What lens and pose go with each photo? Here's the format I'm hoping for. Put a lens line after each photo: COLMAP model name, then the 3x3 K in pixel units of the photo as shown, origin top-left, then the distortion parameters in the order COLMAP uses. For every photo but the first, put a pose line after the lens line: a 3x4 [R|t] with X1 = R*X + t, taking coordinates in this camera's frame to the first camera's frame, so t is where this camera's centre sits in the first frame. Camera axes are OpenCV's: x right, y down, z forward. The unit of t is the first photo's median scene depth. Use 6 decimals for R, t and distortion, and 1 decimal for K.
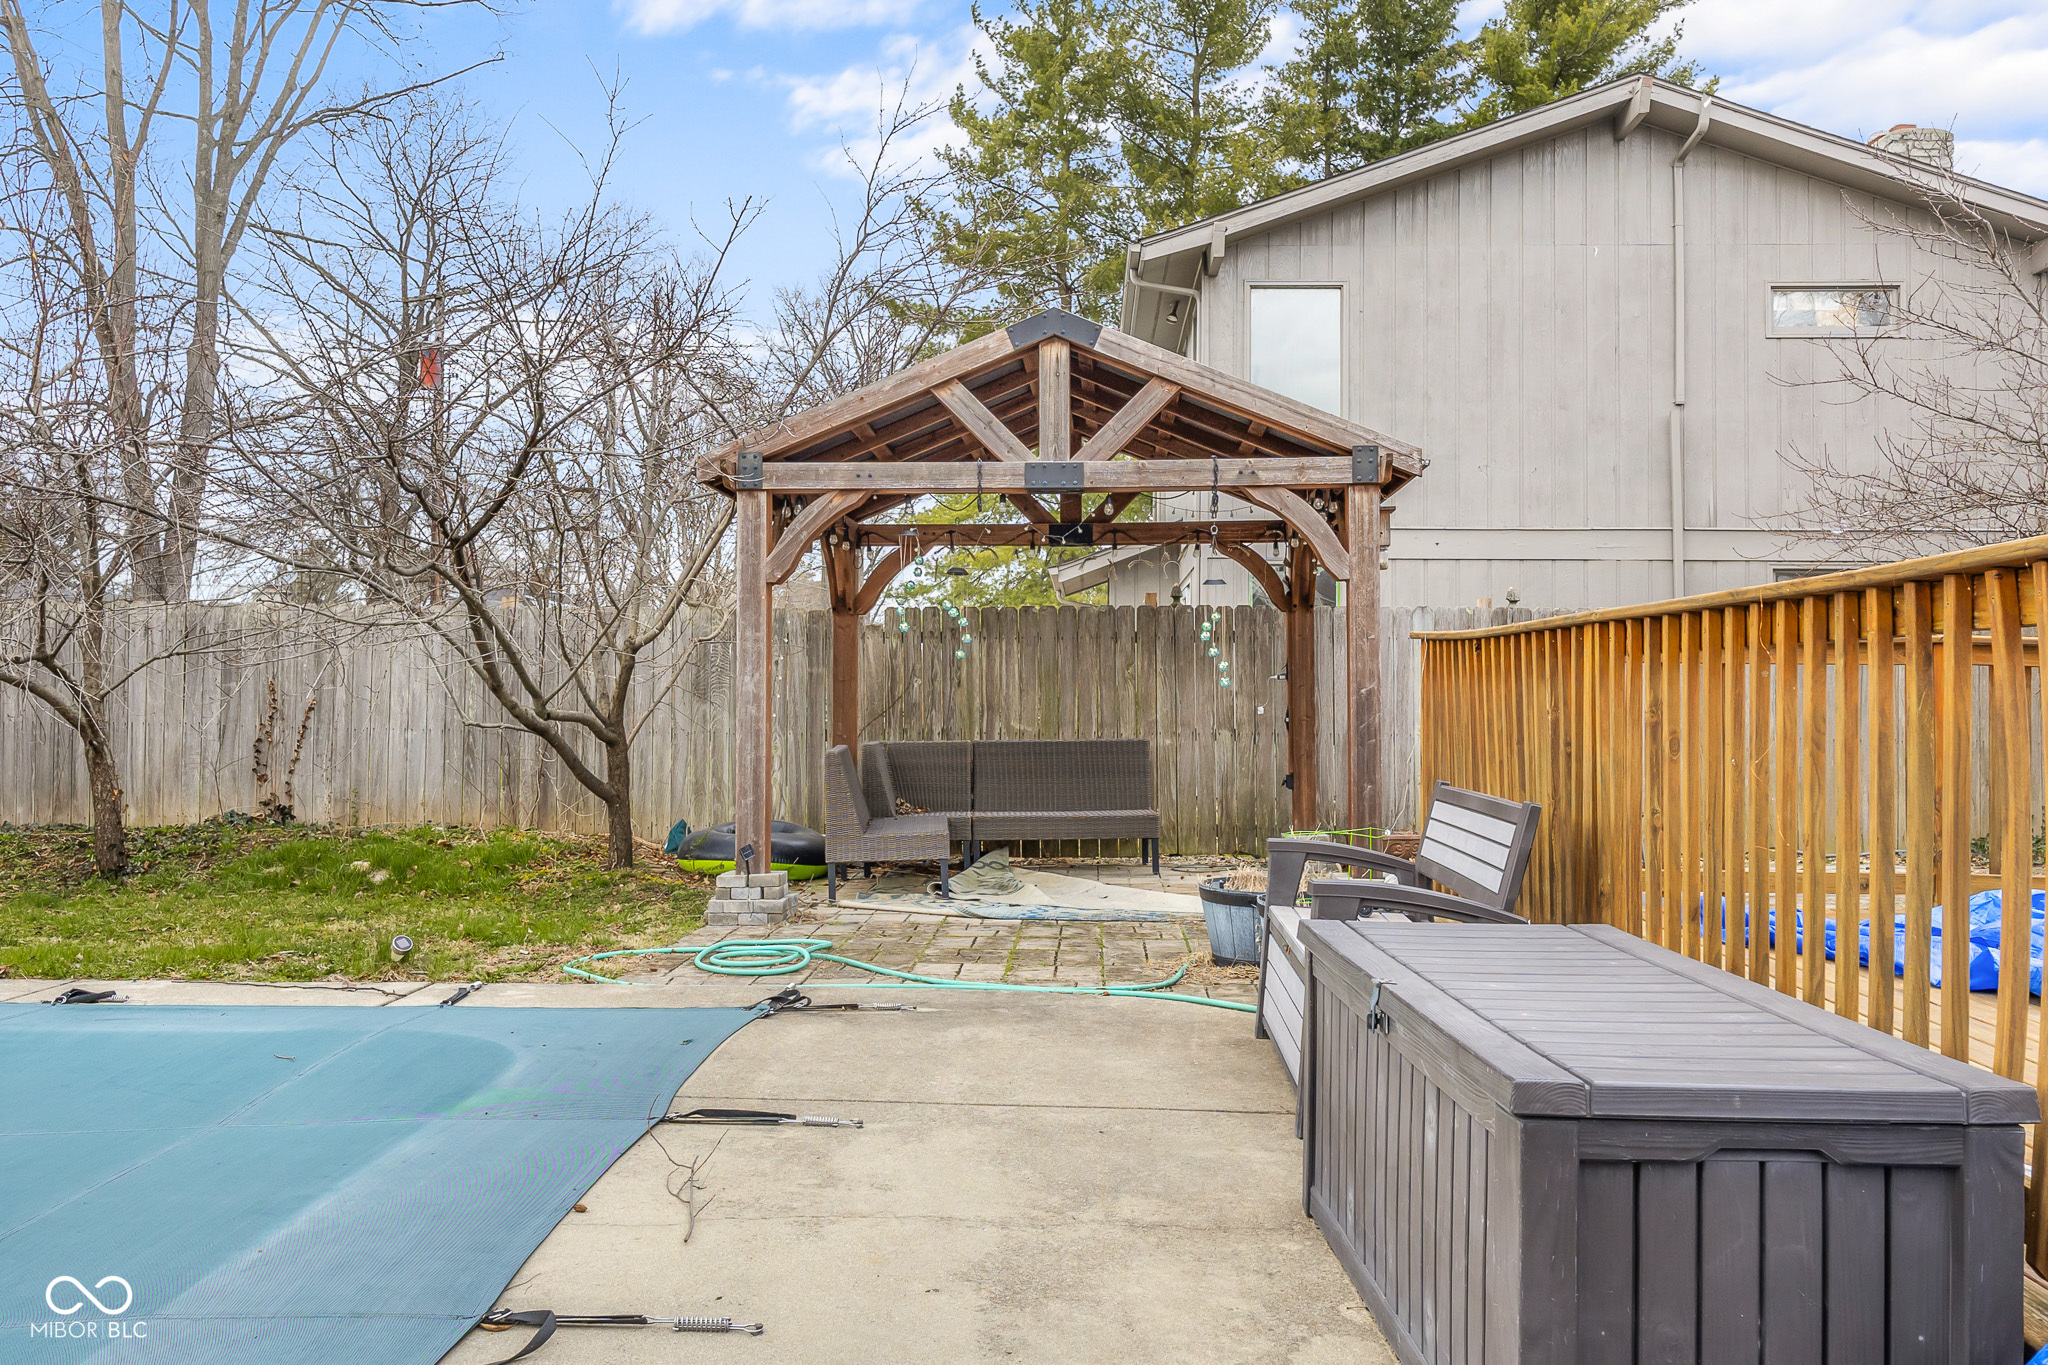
lens RADIAL K [[1647.1, 0, 1024.0], [0, 1647.1, 682.5], [0, 0, 1]] dist [0.005581, 0.000758]
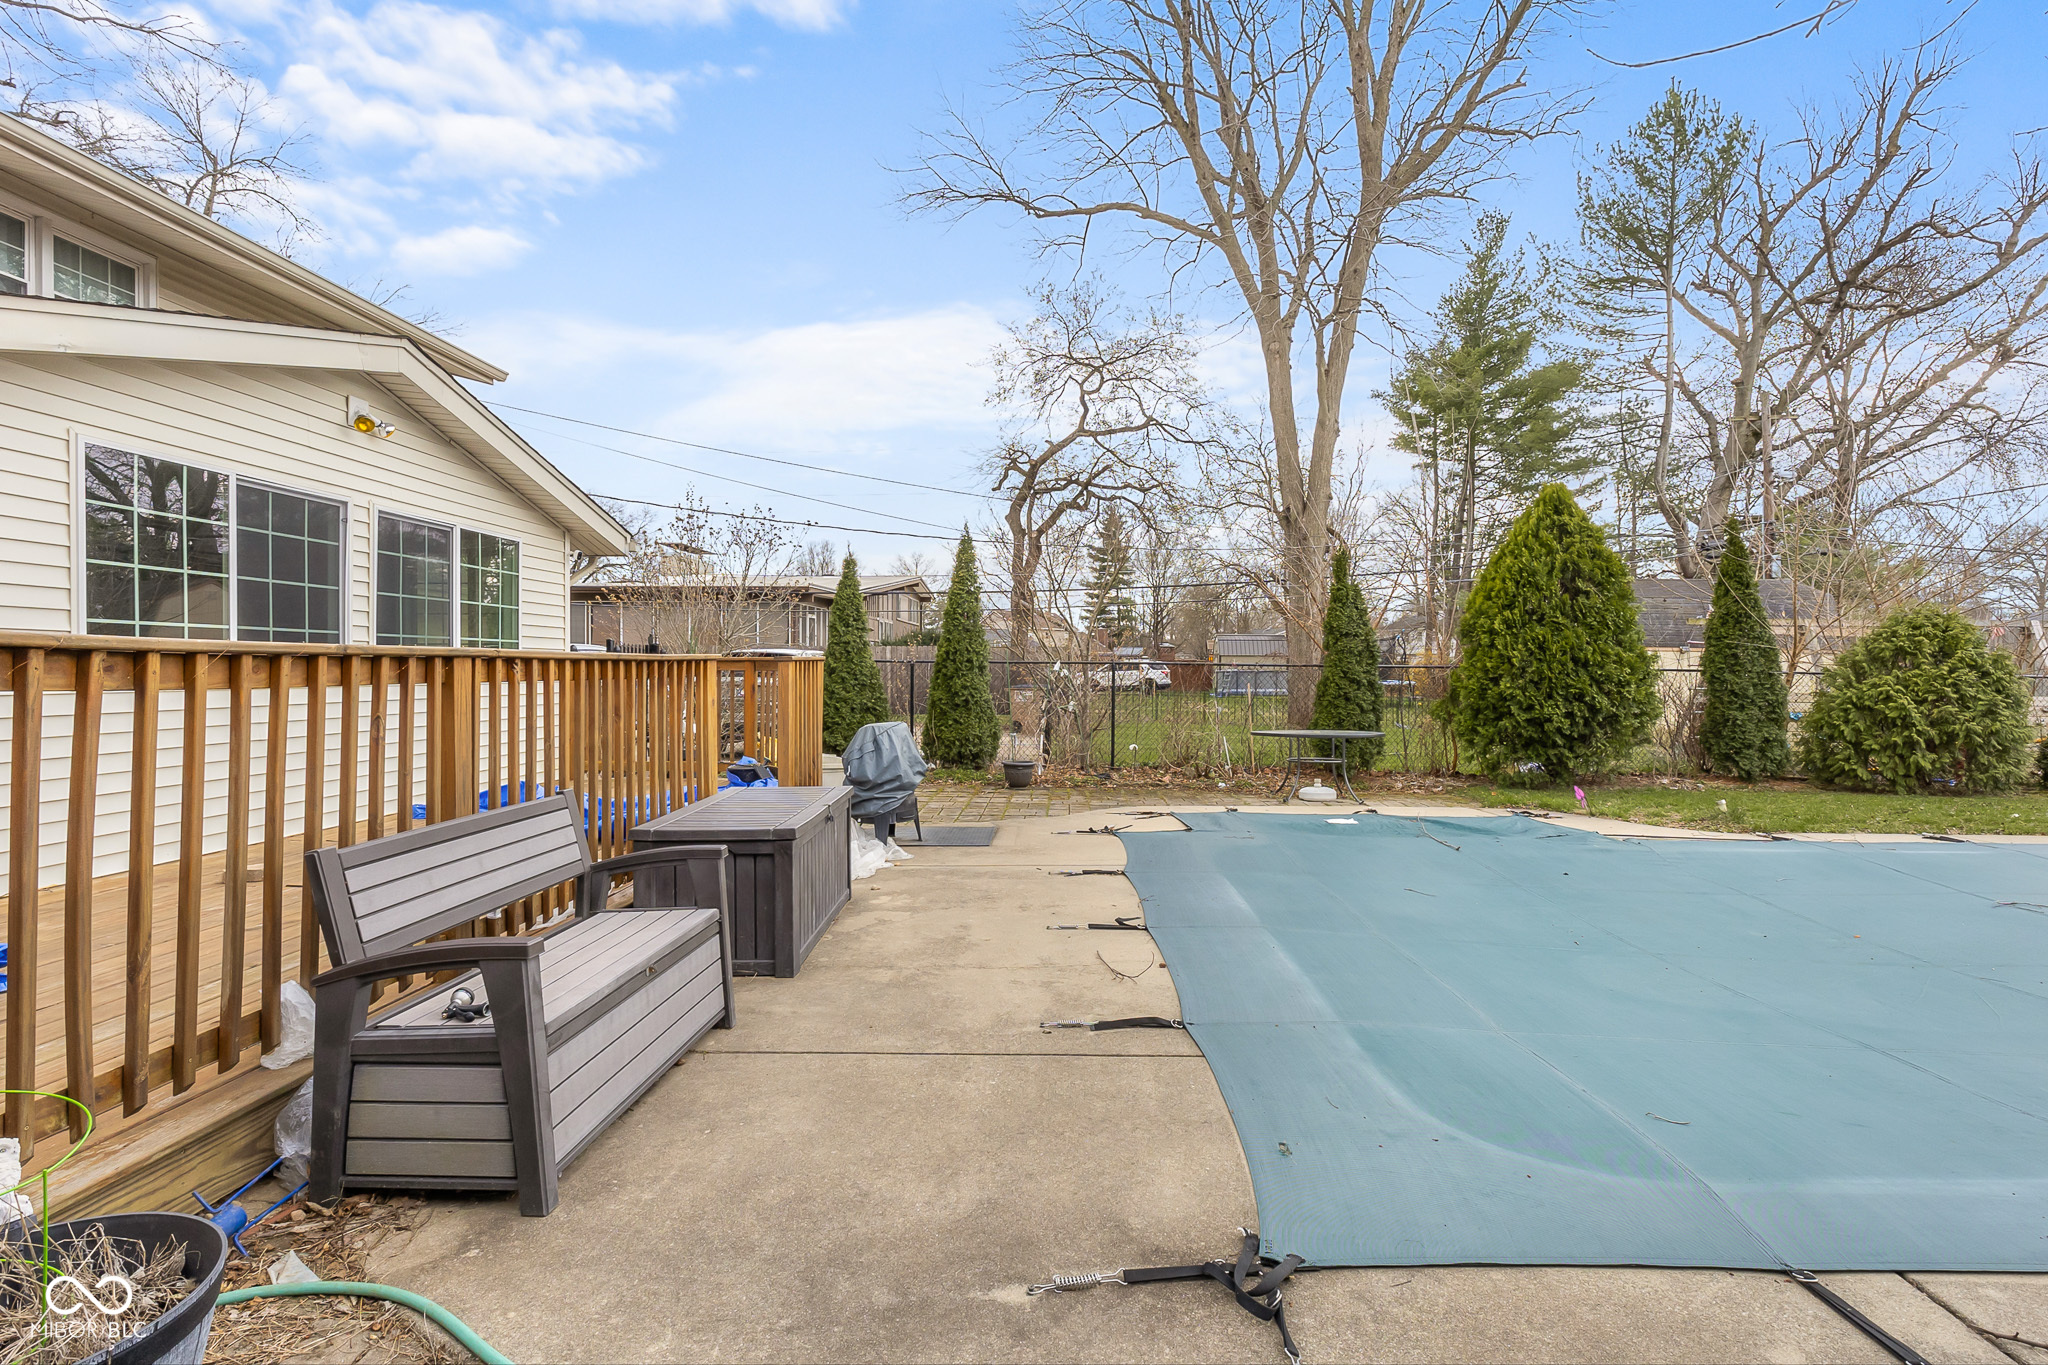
lens RADIAL K [[649.6, 0, 1024.0], [0, 649.6, 682.5], [0, 0, 1]] dist [0.000118, 0.000006]
pose [[-0.999880, -0.010926, -0.010984, -0.074067], [-0.010983, 0.999926, 0.005165, -0.026137], [0.010927, 0.005285, -0.999926, 1.540272]]
